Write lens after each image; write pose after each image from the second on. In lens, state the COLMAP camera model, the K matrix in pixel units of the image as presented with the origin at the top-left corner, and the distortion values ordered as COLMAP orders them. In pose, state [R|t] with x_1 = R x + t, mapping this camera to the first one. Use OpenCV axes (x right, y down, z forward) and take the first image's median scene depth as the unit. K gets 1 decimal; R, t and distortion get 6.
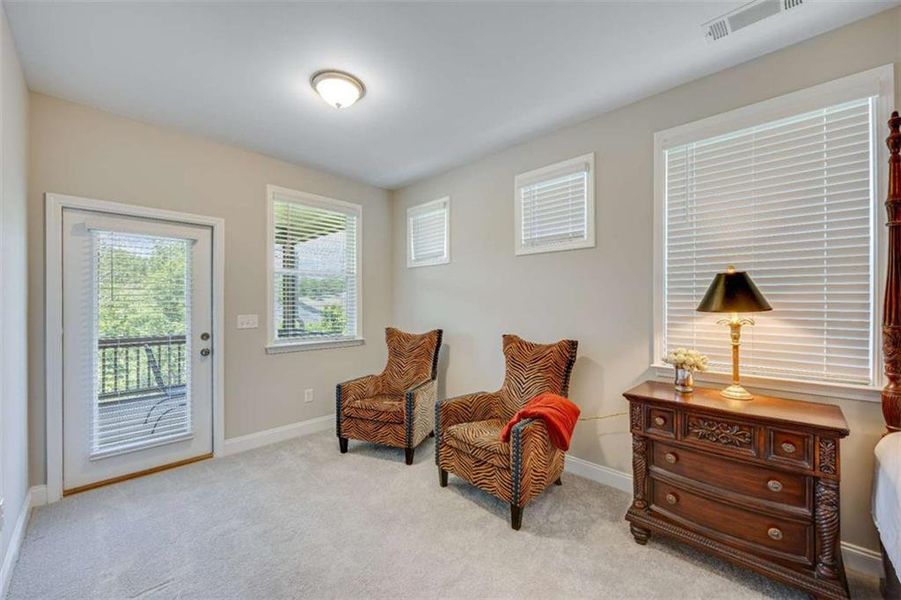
lens RADIAL K [[355.5, 0, 445.2], [0, 355.5, 306.3], [0, 0, 1]] dist [-0.001096, 0.000082]
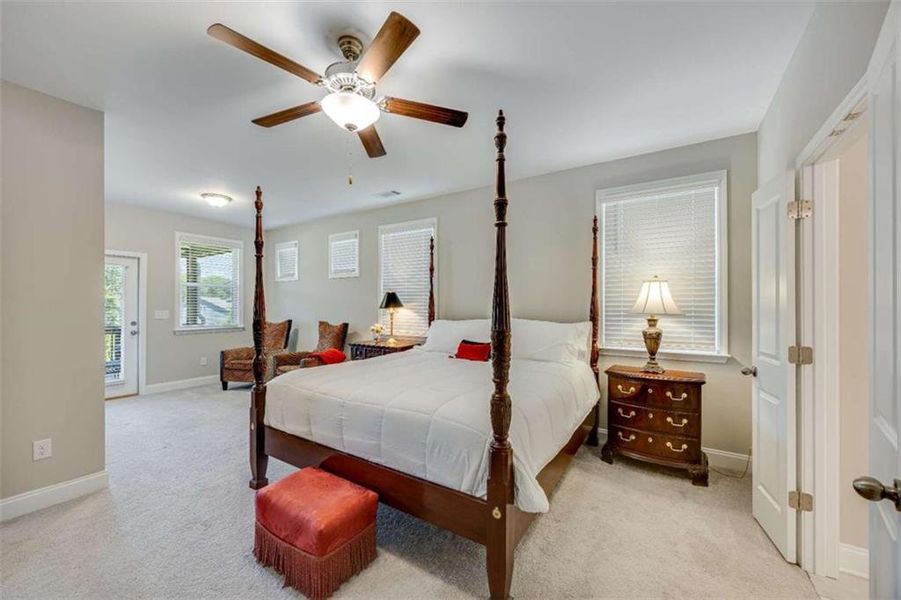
lens RADIAL K [[355.5, 0, 445.2], [0, 355.5, 306.3], [0, 0, 1]] dist [-0.001096, 0.000082]
pose [[0.980627, 0.003581, 0.195851, 0.433119], [-0.003152, 0.999992, -0.002502, 0.003705], [-0.195859, 0.001836, 0.980630, -0.922699]]
